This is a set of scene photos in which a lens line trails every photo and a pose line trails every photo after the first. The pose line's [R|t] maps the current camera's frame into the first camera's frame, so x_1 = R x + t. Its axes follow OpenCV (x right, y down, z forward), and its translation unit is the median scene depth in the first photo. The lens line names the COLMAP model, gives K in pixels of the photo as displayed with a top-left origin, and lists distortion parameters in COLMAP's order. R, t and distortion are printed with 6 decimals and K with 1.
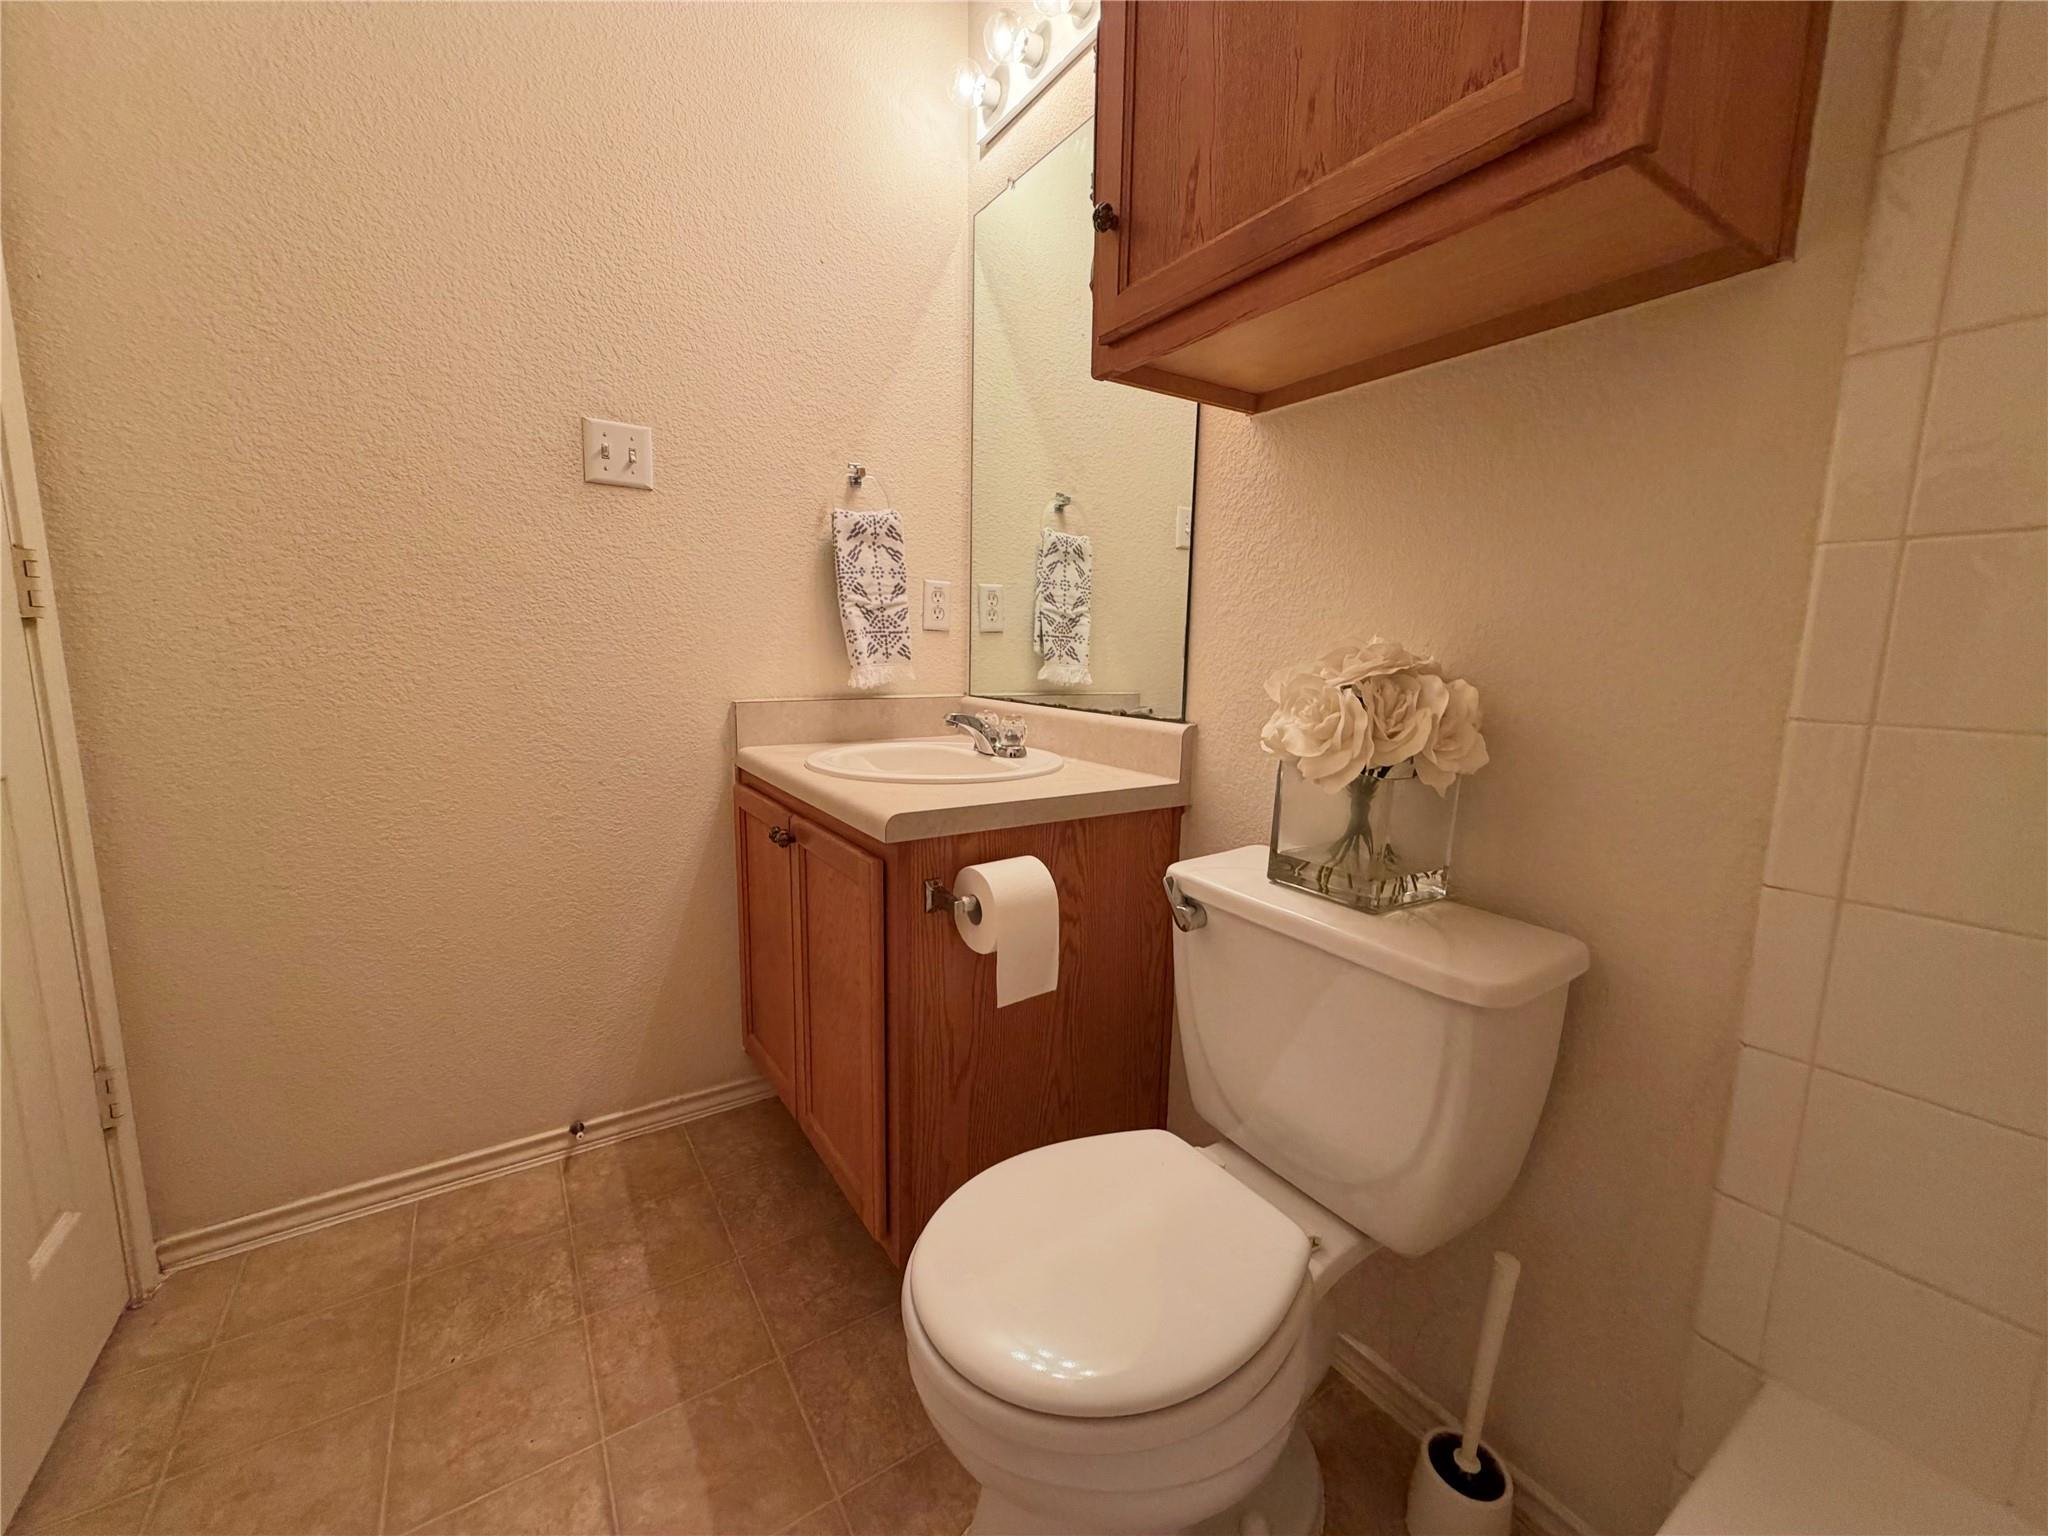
lens RADIAL K [[817.1, 0, 1011.7], [0, 817.1, 767.6], [0, 0, 1]] dist [0.007351, 0.000877]
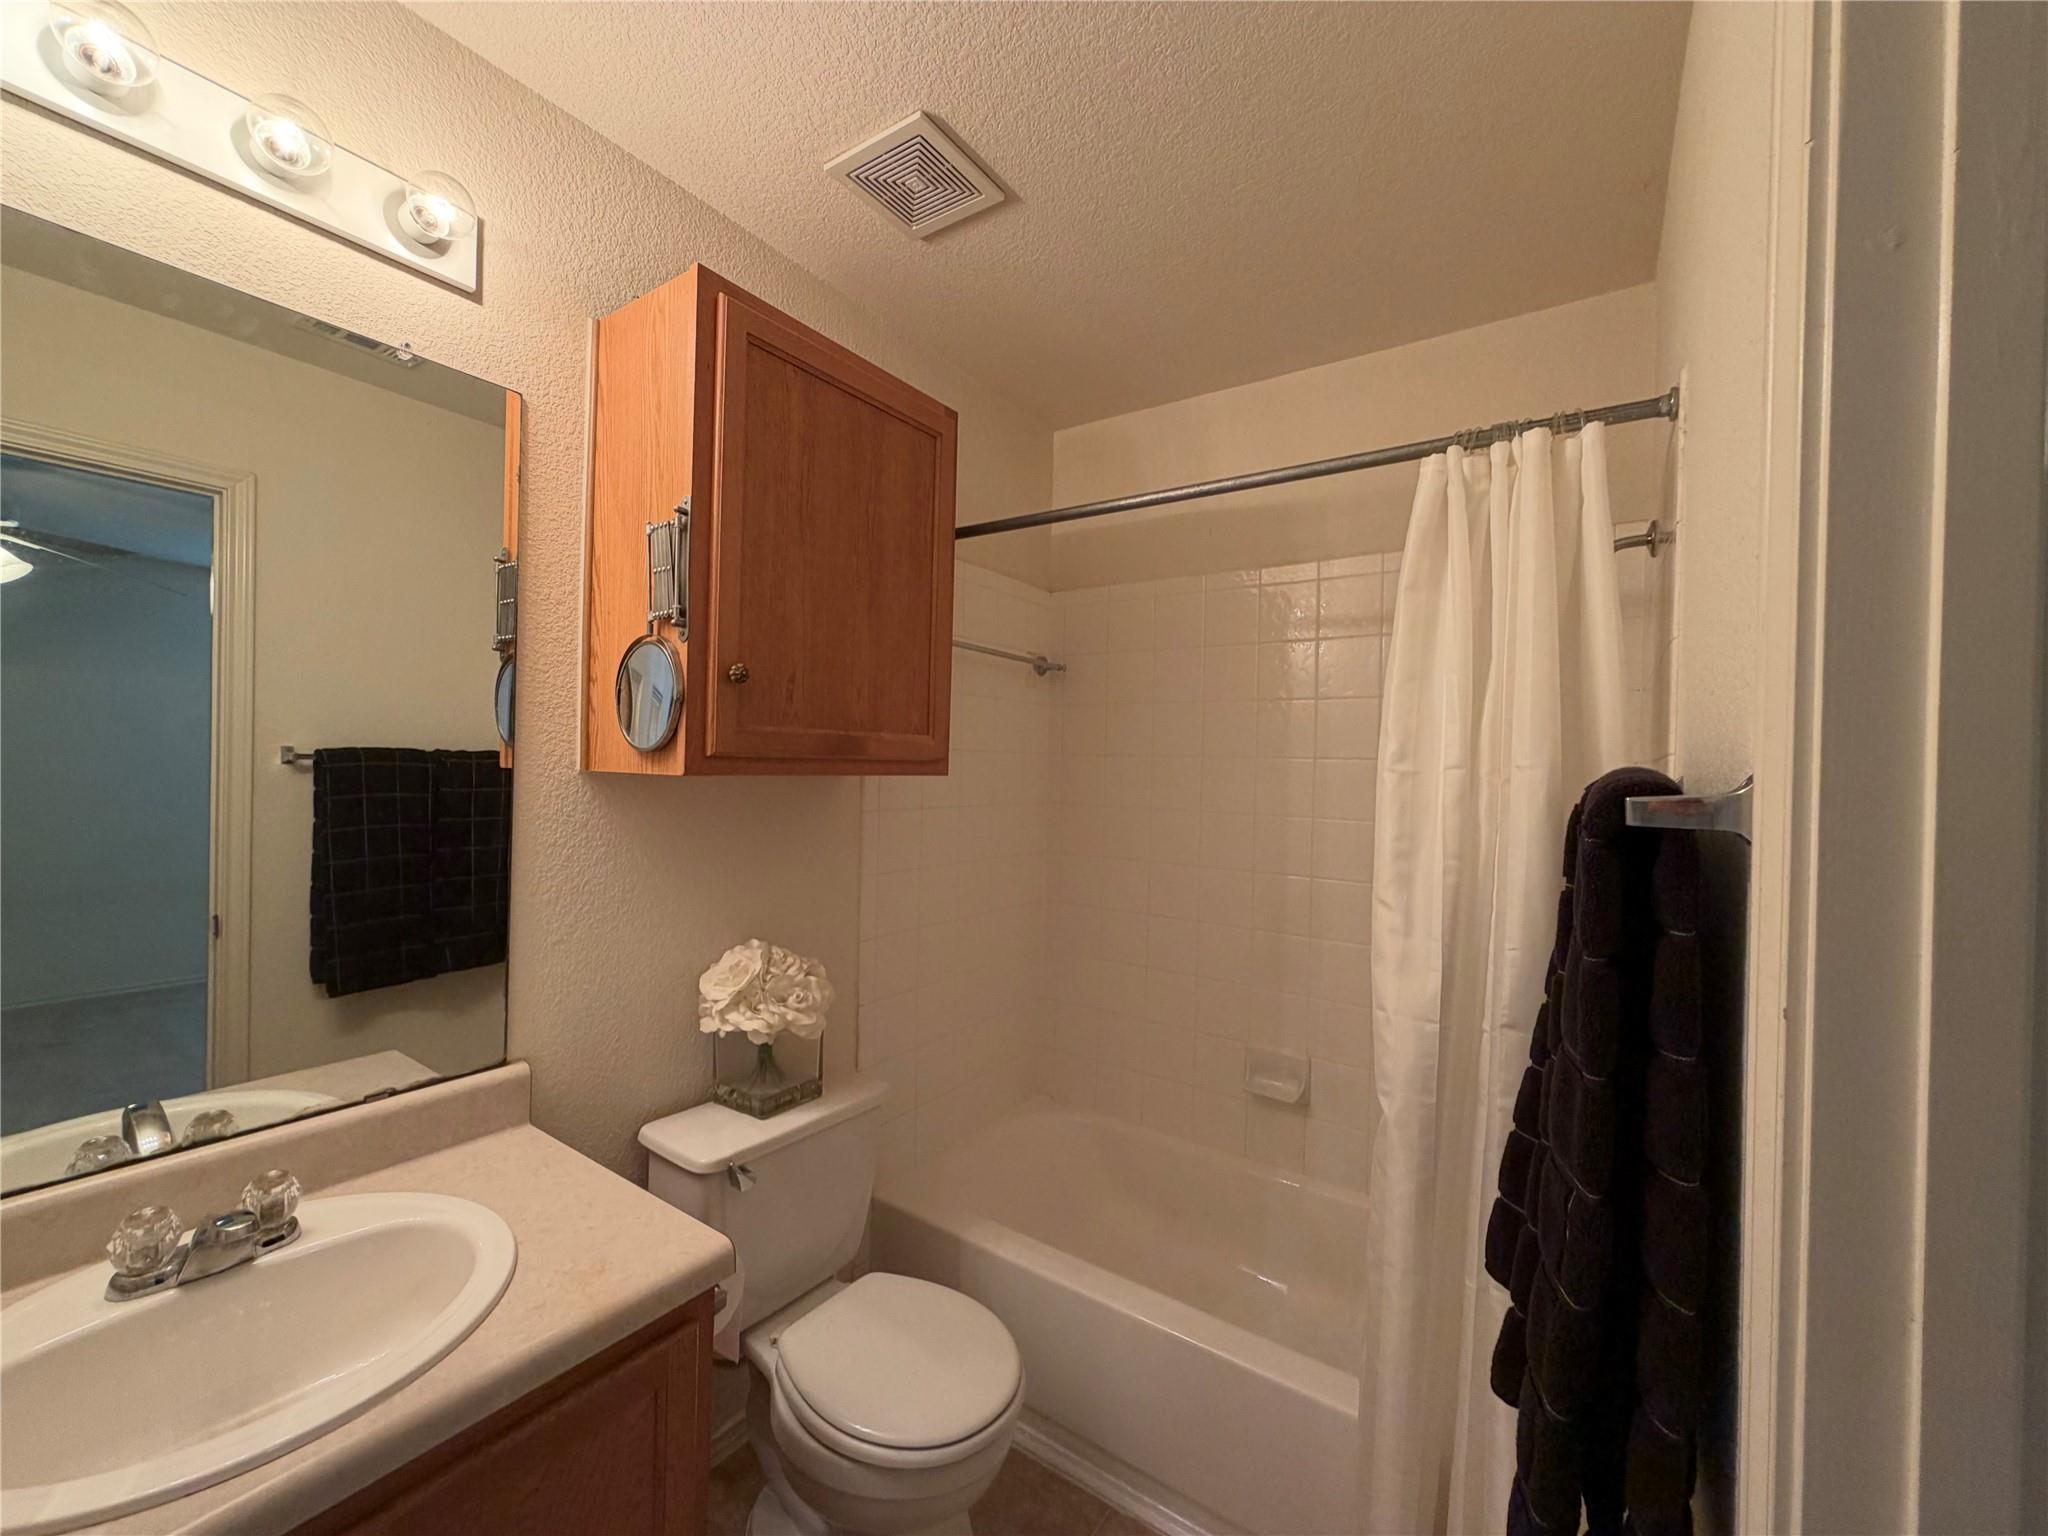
lens RADIAL K [[817.1, 0, 1022.3], [0, 817.1, 769.7], [0, 0, 1]] dist [0.007351, 0.000877]
pose [[-0.383782, -0.026391, 0.923047, -1.394363], [0.110894, 0.991040, 0.074442, -0.623315], [-0.916741, 0.130930, -0.377417, 1.208263]]
